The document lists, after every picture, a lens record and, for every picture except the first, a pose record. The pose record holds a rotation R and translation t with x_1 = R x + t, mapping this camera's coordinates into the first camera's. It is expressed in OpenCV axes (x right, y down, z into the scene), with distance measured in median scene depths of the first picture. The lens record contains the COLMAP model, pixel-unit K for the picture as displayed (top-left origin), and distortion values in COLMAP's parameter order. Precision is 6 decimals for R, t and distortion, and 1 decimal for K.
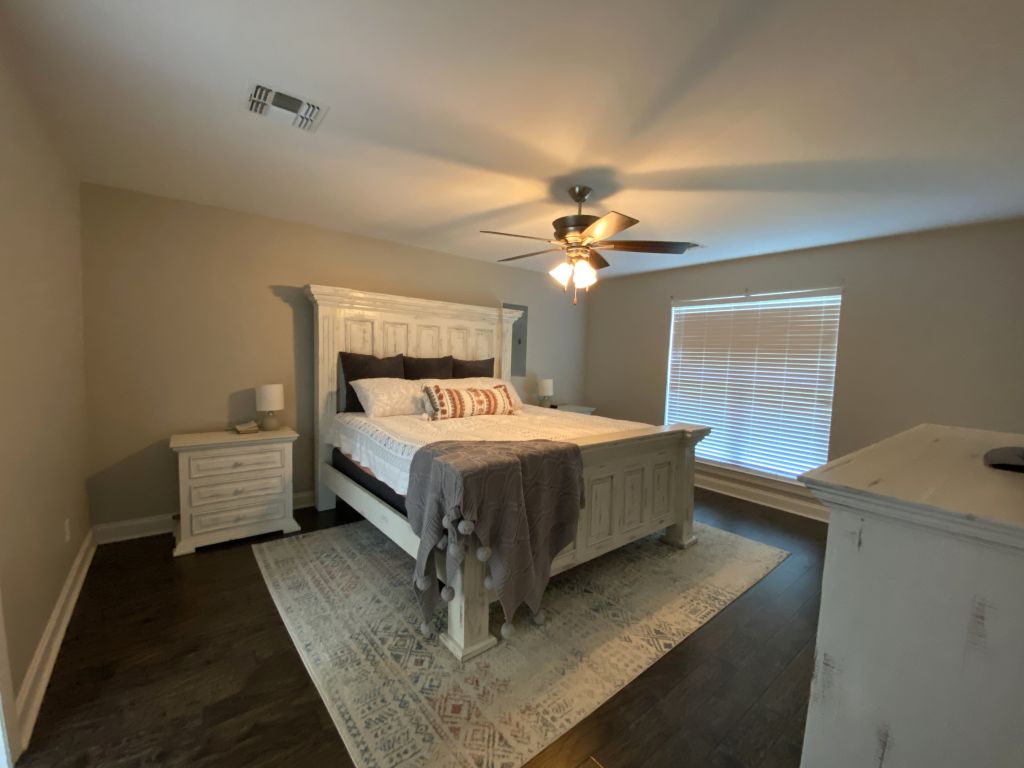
lens RADIAL K [[422.0, 0, 512.0], [0, 422.0, 384.0], [0, 0, 1]] dist [0.036992, -0.034677]
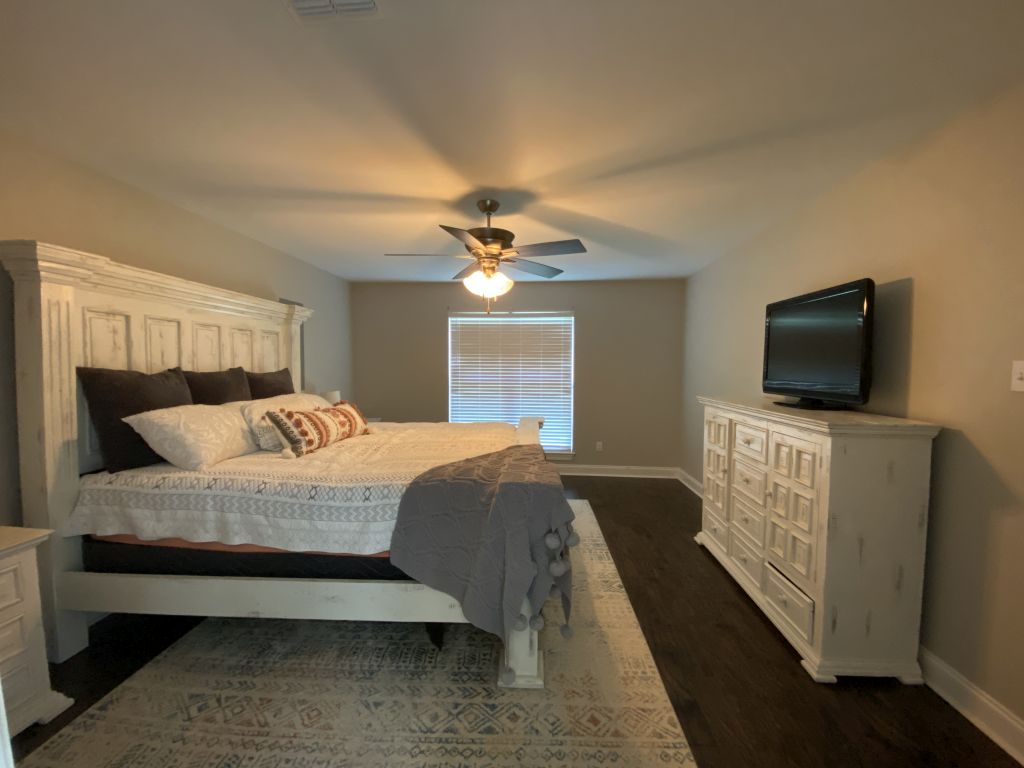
lens RADIAL K [[419.3, 0, 510.6], [0, 419.3, 386.4], [0, 0, 1]] dist [0.016472, -0.019386]
pose [[0.664747, -0.064969, 0.744238, -0.454566], [0.067515, 0.997359, 0.026763, -0.028074], [-0.744011, 0.032457, 0.667378, 0.223530]]
